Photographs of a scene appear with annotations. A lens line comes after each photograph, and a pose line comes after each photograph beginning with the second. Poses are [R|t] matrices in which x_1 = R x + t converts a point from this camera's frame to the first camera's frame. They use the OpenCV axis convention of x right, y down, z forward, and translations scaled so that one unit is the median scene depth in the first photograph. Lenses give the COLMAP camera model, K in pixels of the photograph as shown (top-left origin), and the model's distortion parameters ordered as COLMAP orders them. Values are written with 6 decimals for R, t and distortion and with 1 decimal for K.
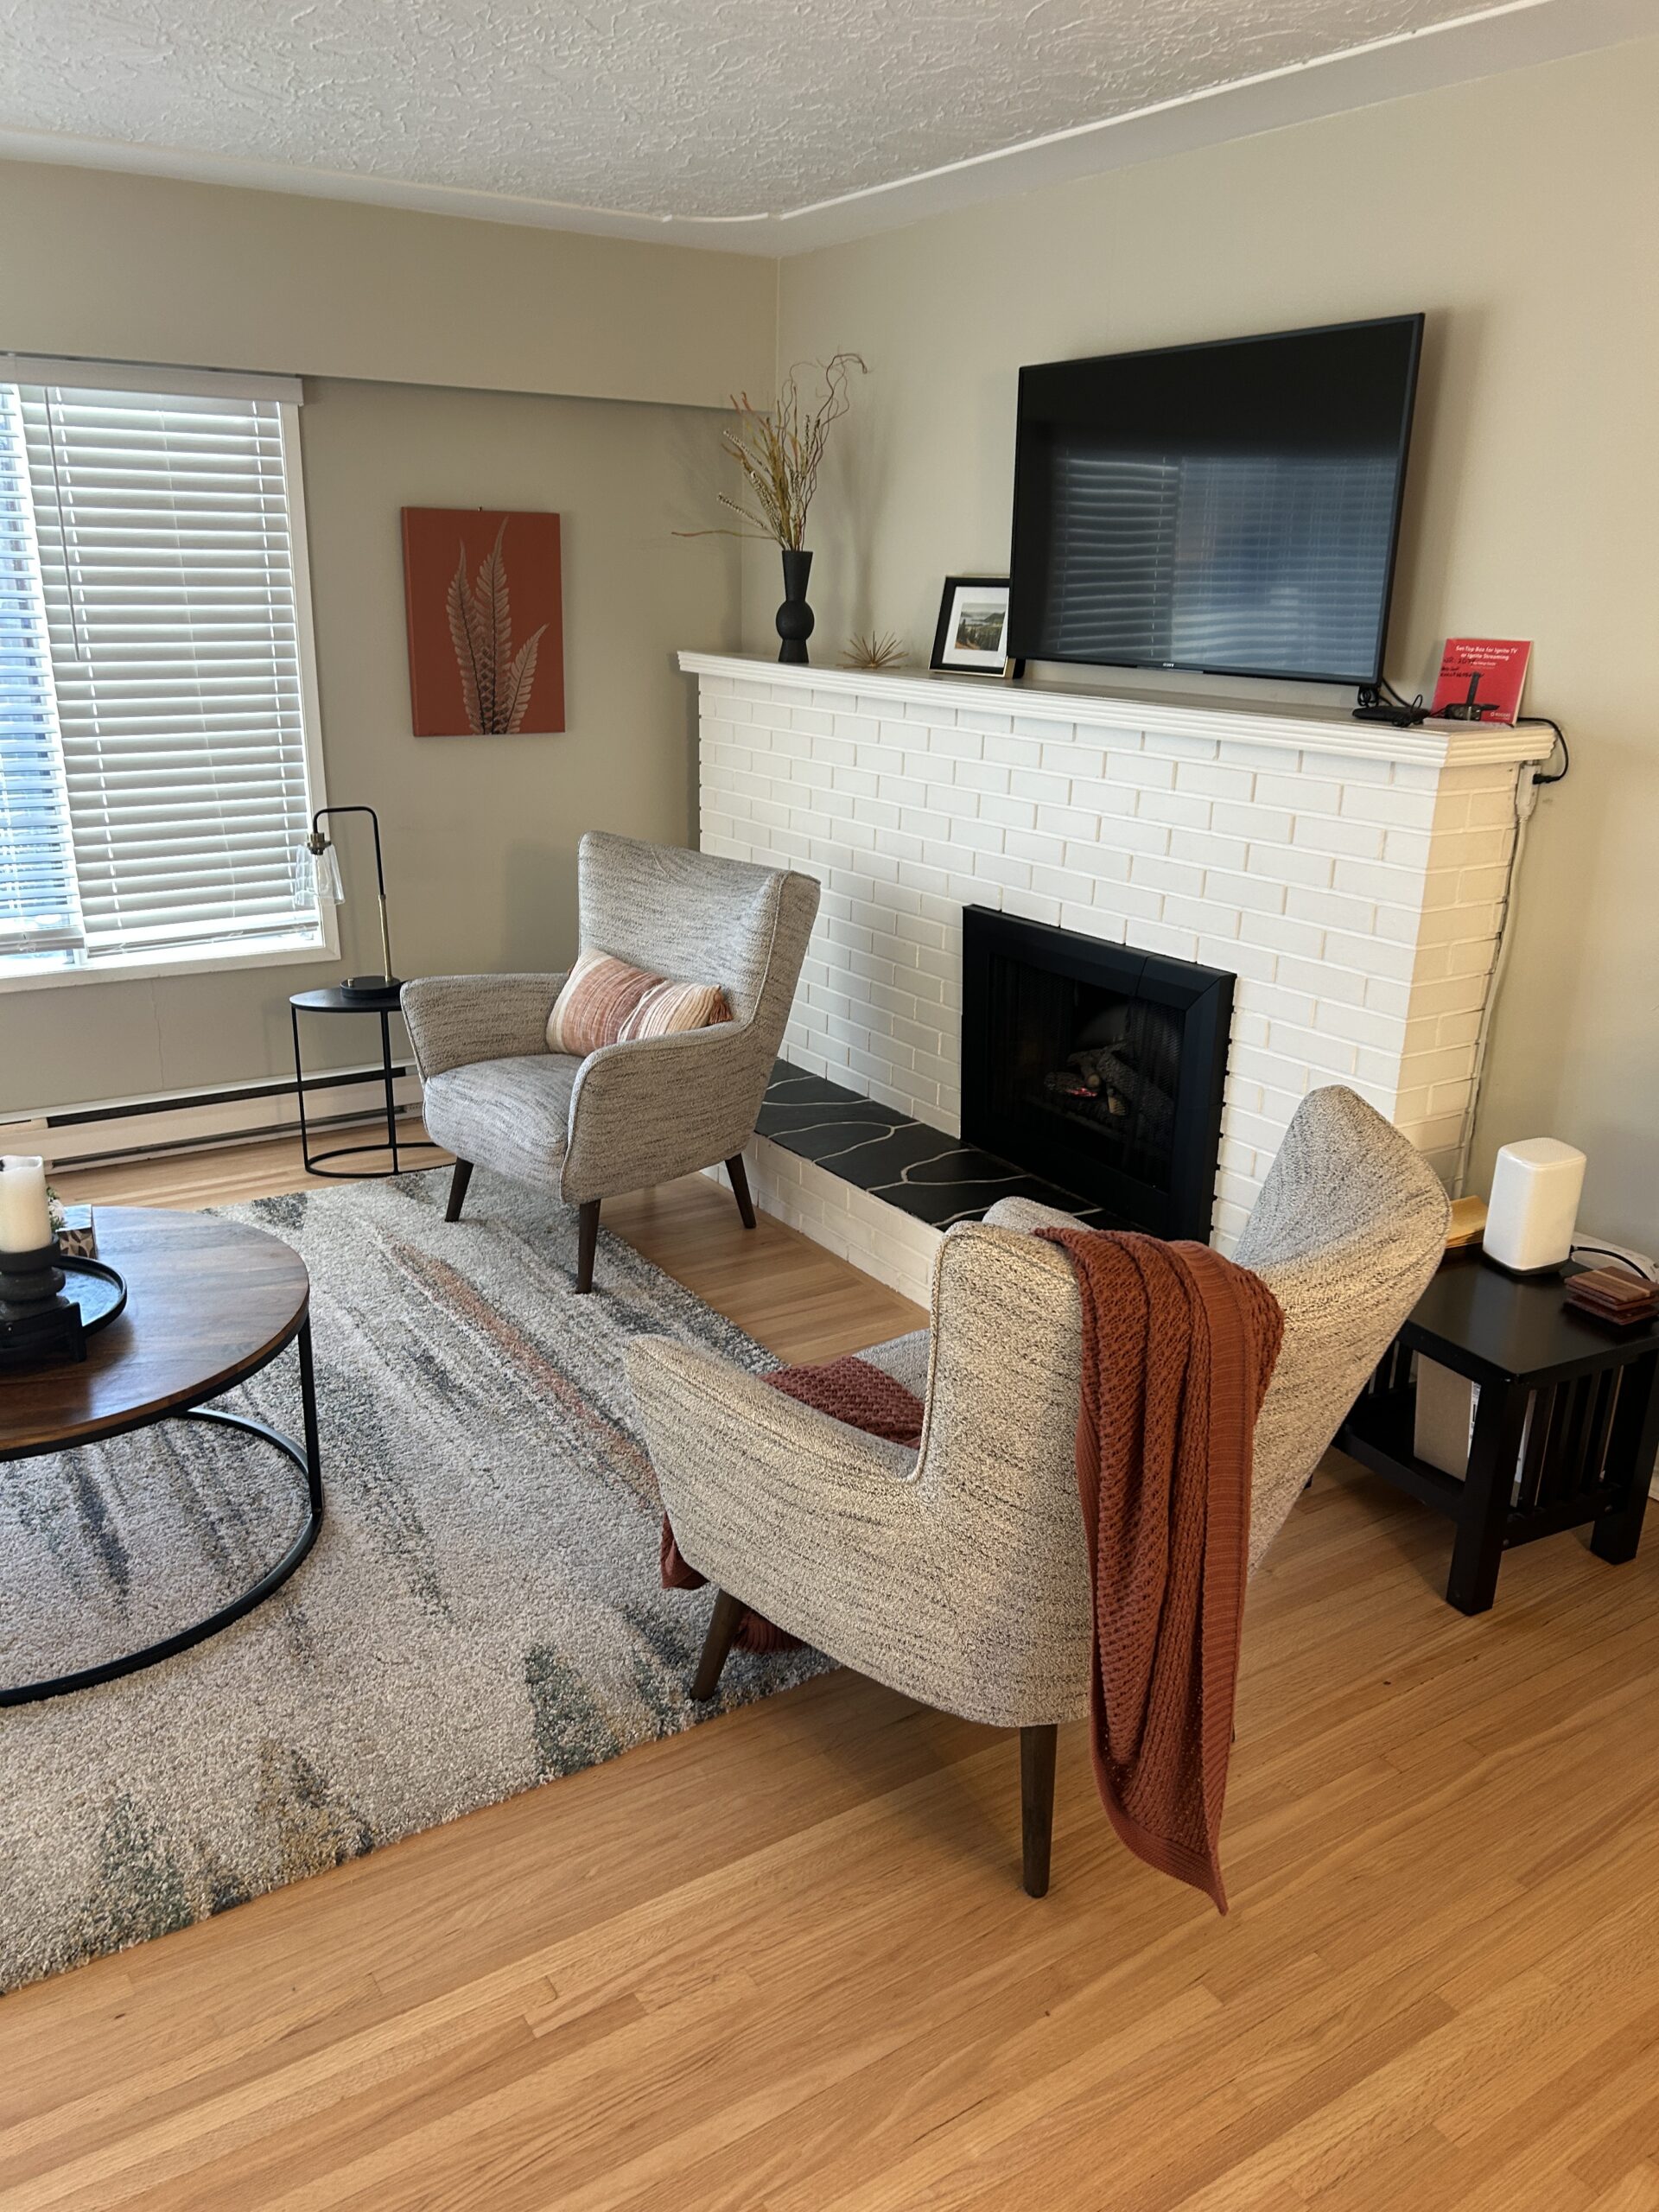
lens RADIAL K [[1678.5, 0, 831.1], [0, 1678.5, 1120.4], [0, 0, 1]] dist [0.040928, -0.046172]
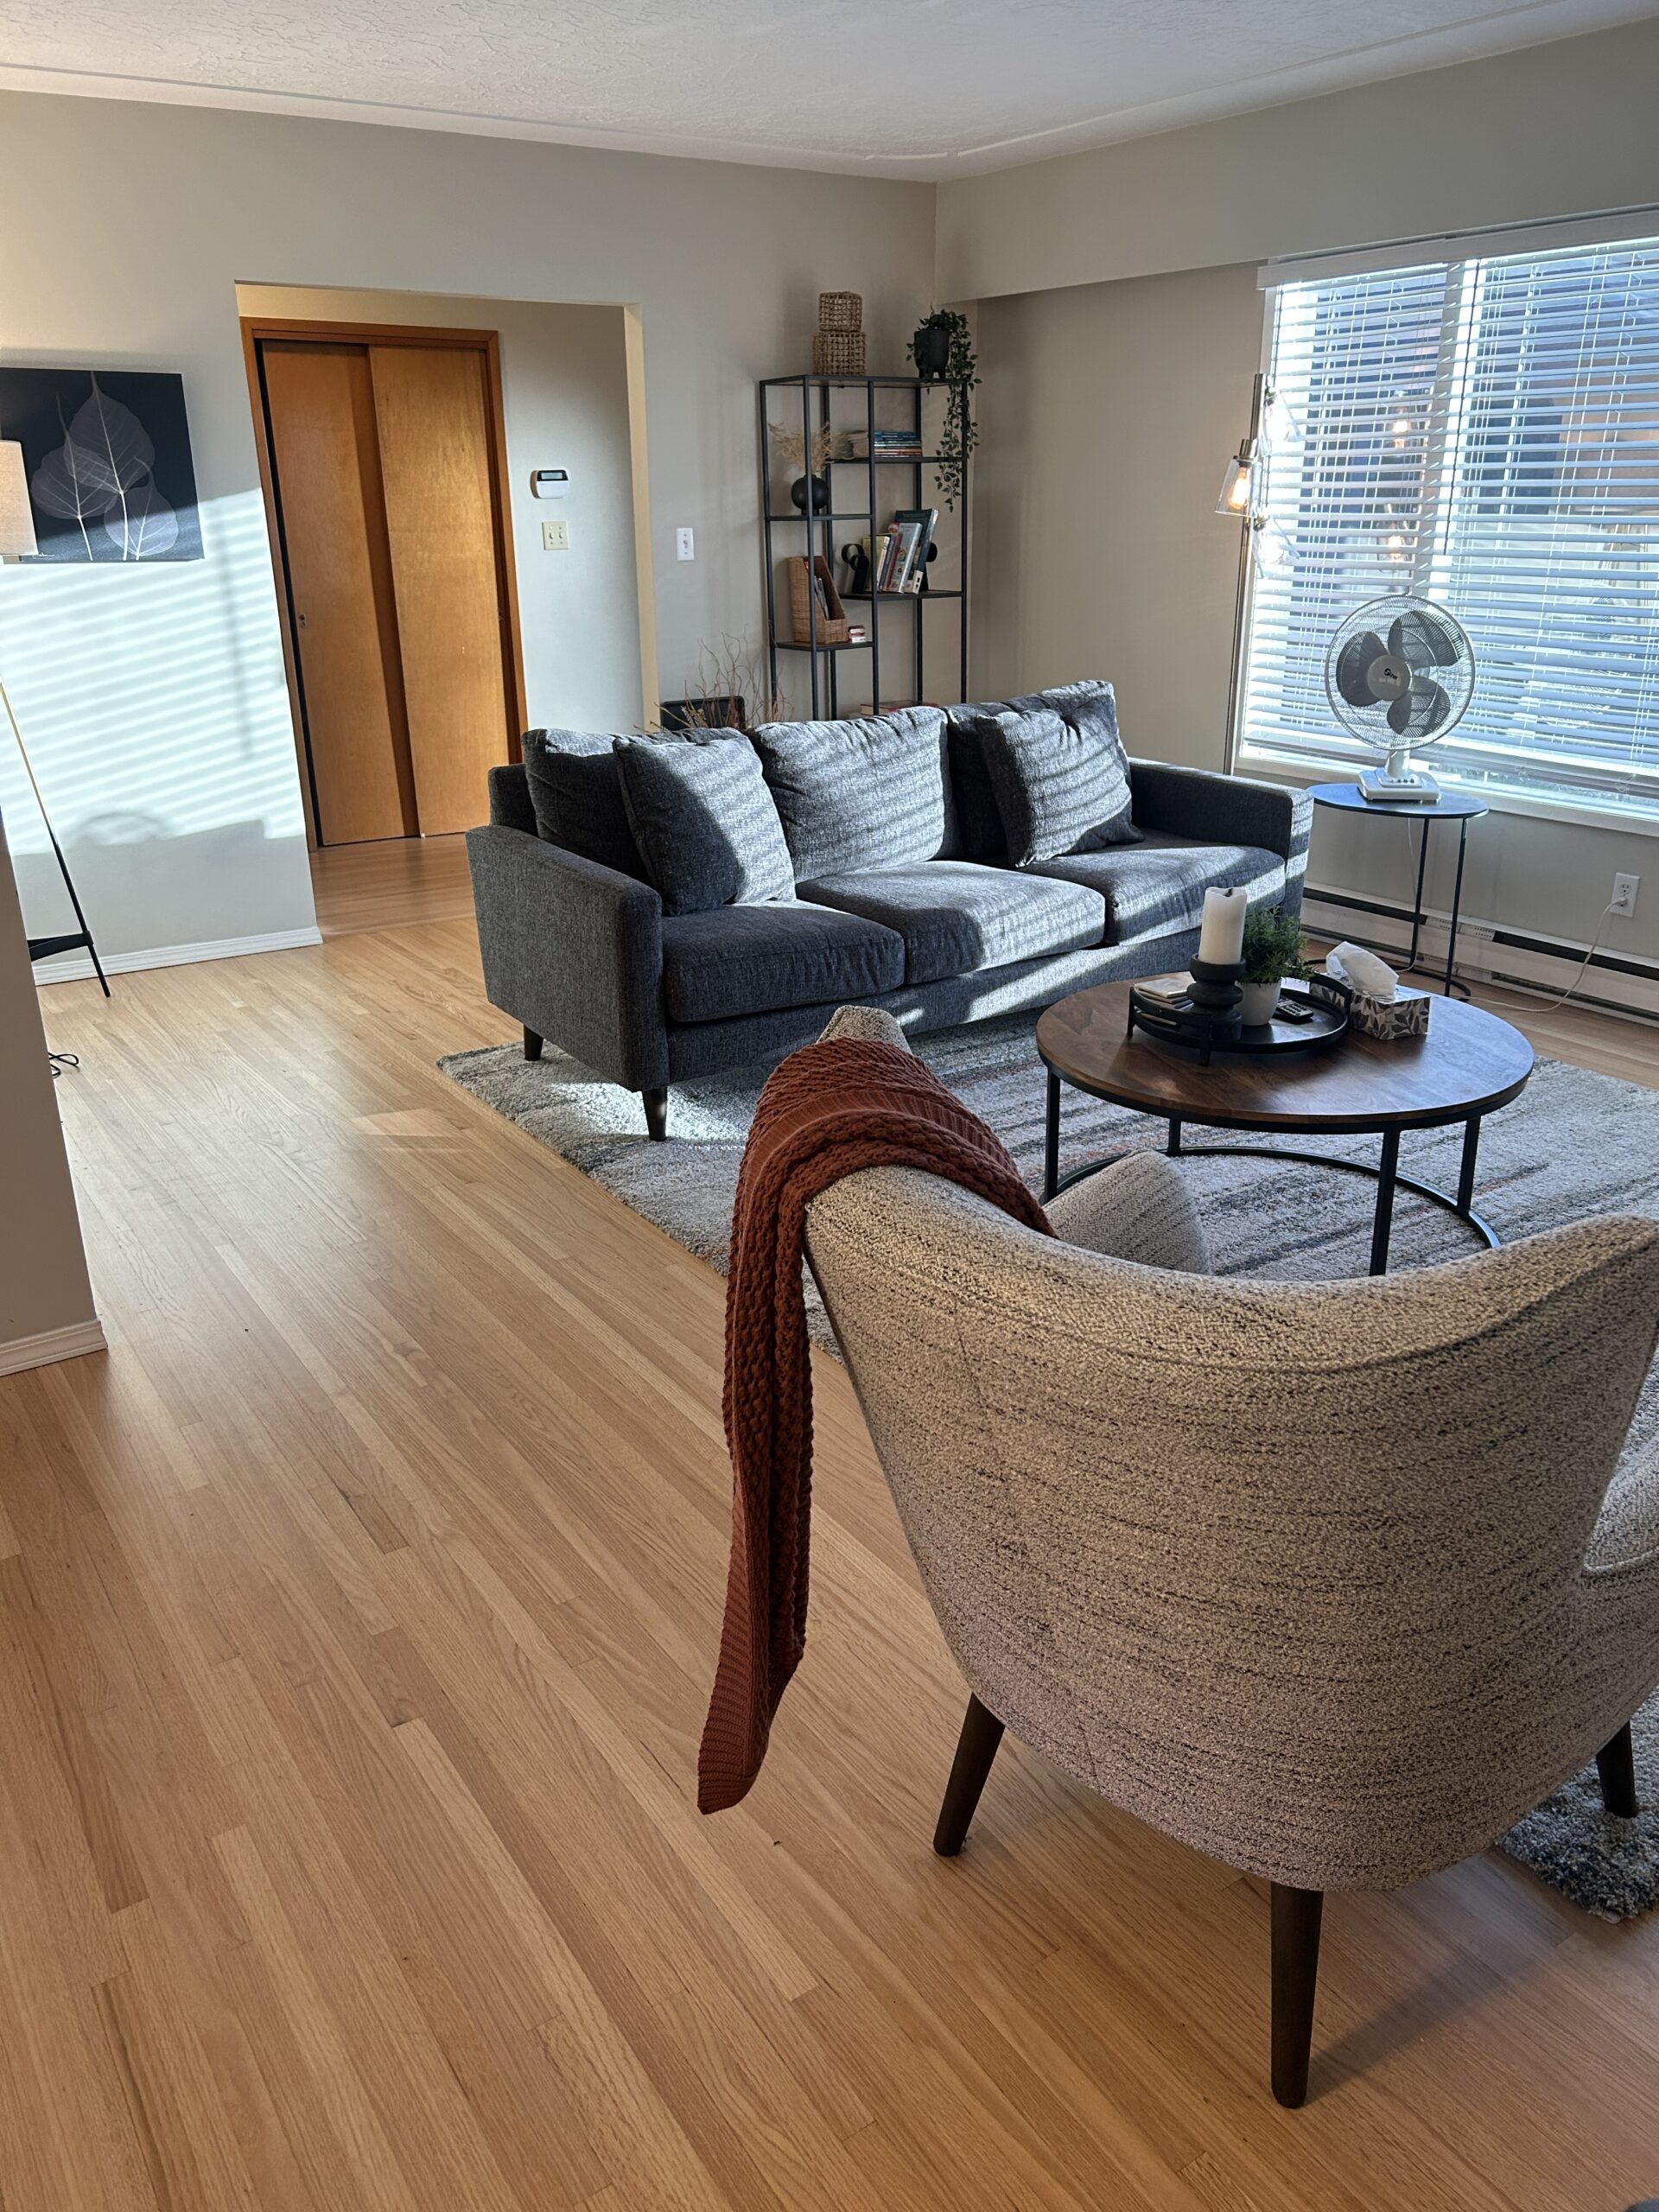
lens RADIAL K [[1678.5, 0, 831.1], [0, 1678.5, 1120.4], [0, 0, 1]] dist [0.040928, -0.046172]
pose [[0.022677, 0.331296, -0.943254, 0.405511], [-0.302843, 0.901444, 0.309330, -0.065221], [0.952771, 0.278643, 0.120772, 0.363342]]
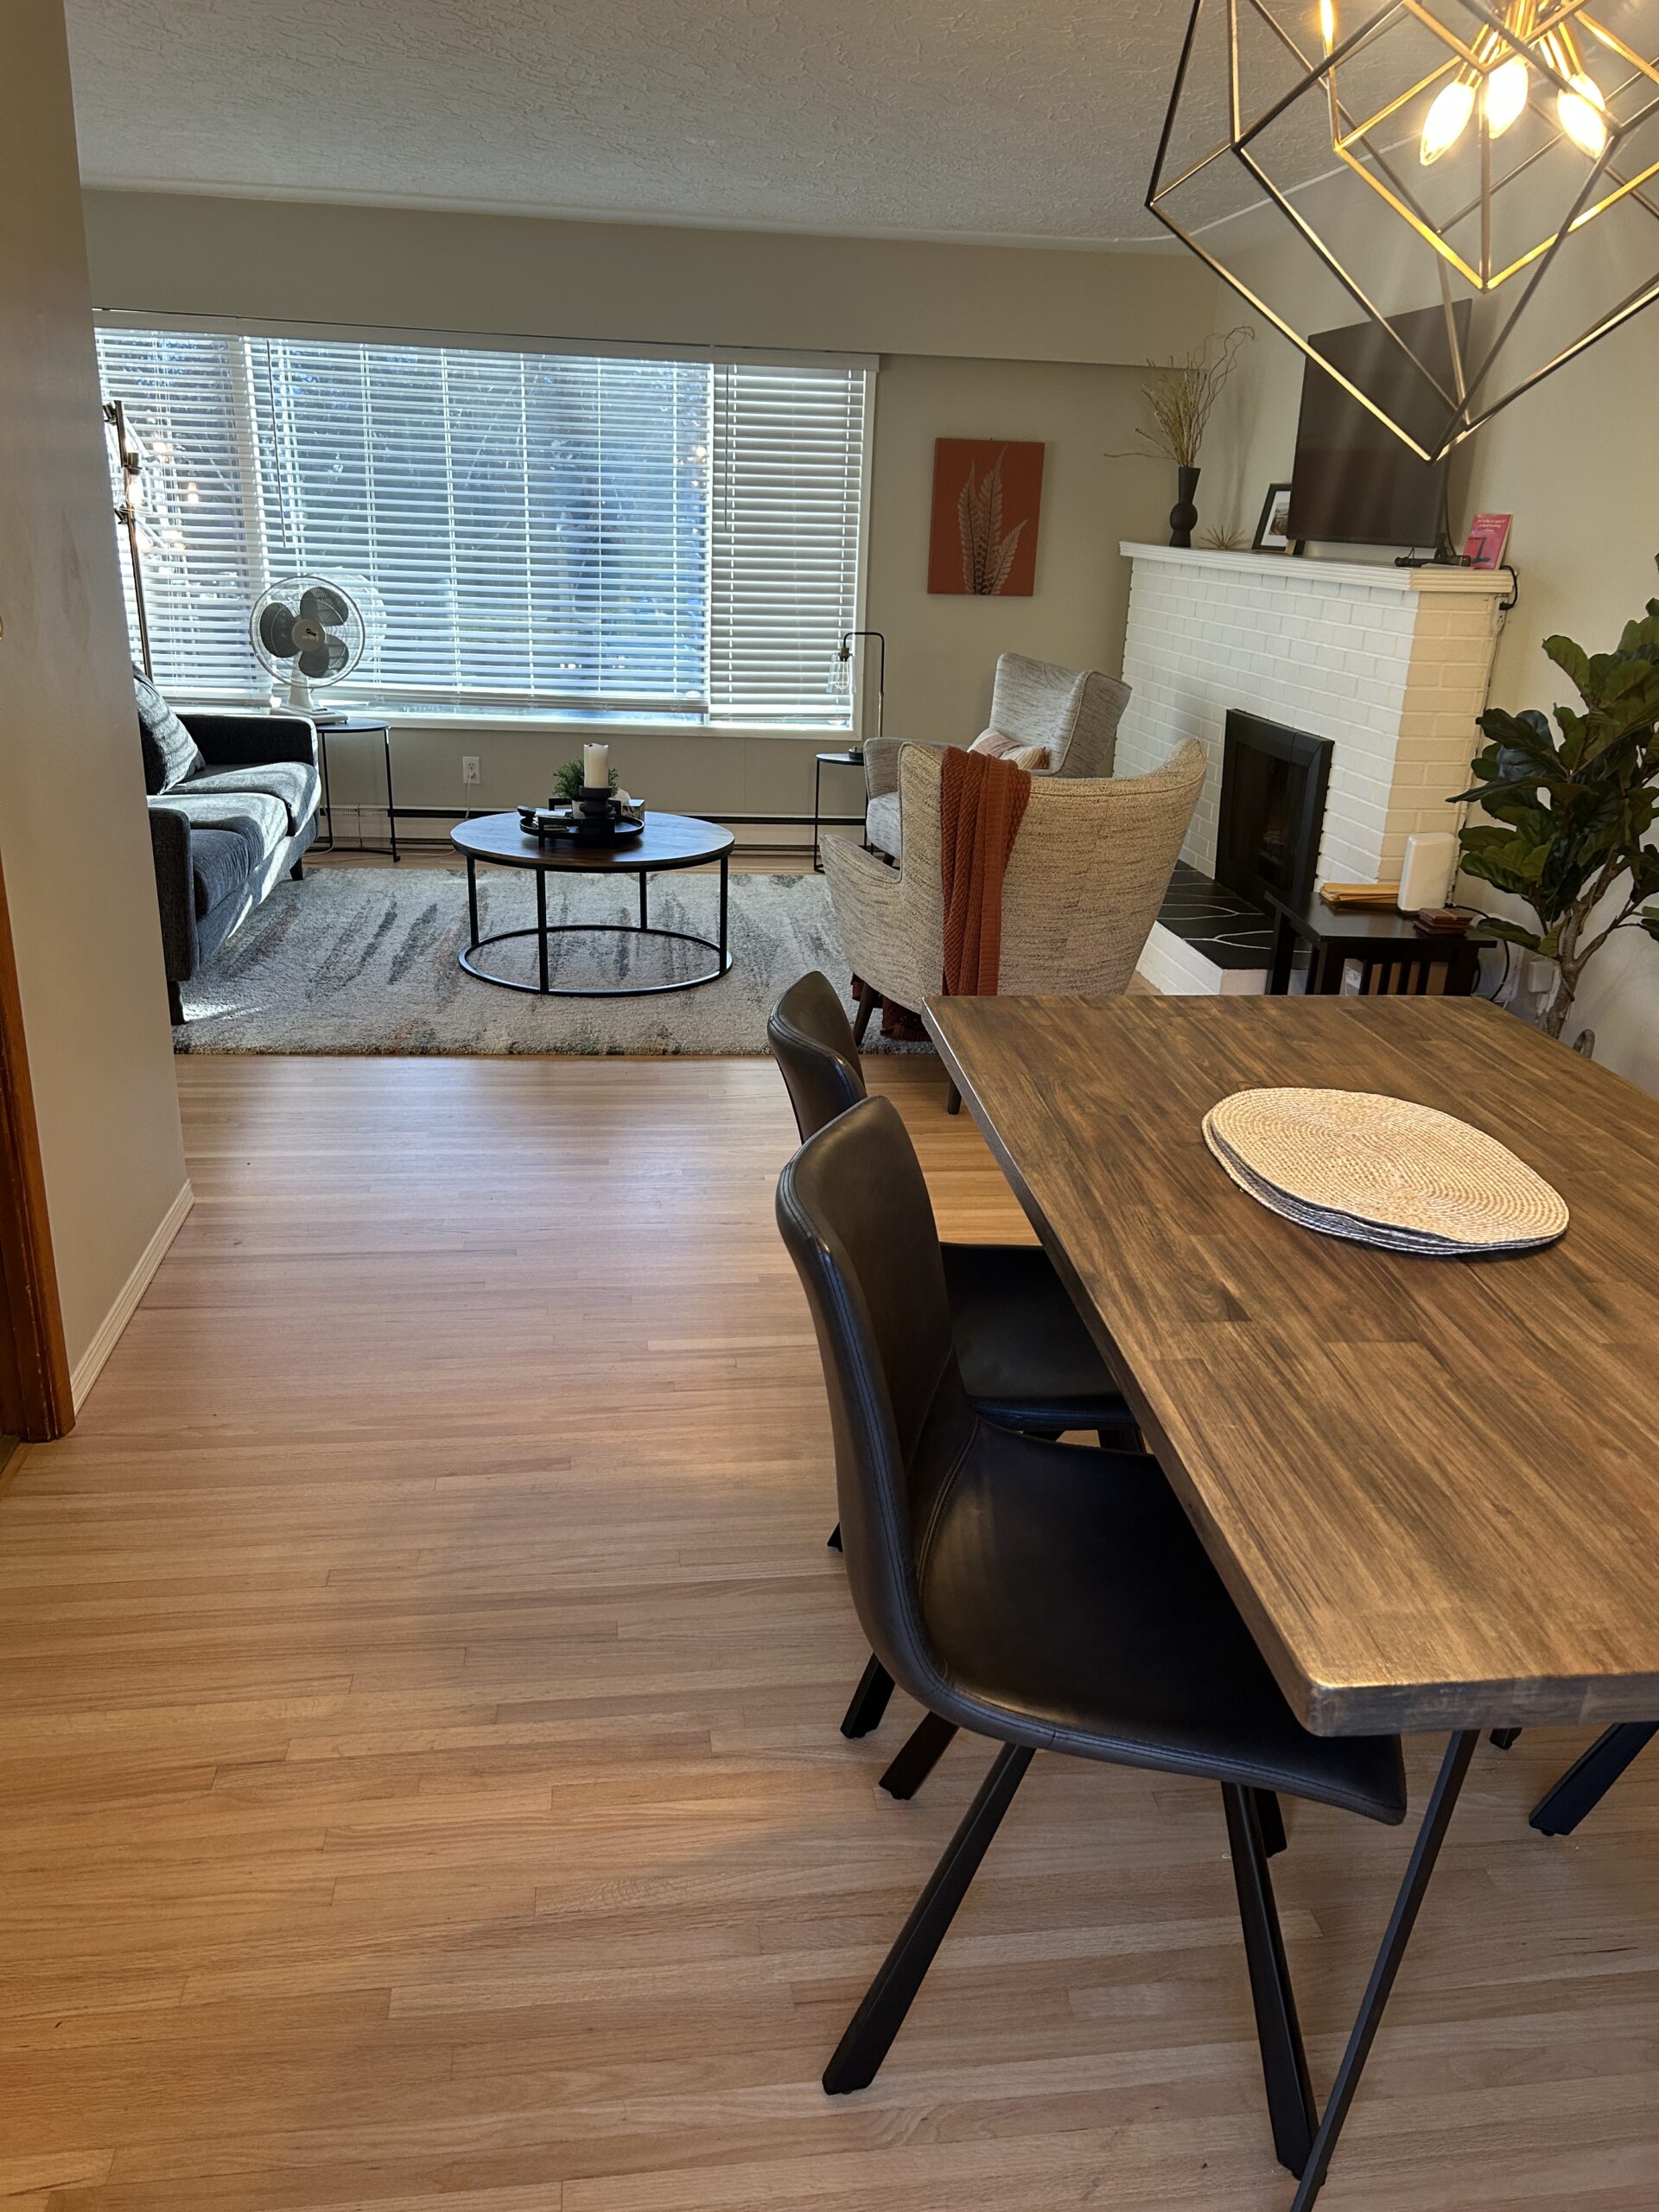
lens RADIAL K [[1698.8, 0, 815.2], [0, 1698.8, 1134.2], [0, 0, 1]] dist [0.089859, -0.203506]
pose [[0.895756, 0.165504, -0.412588, 0.409189], [-0.156421, 0.986104, 0.055963, 0.195728], [0.416117, 0.014408, 0.909197, -0.463688]]
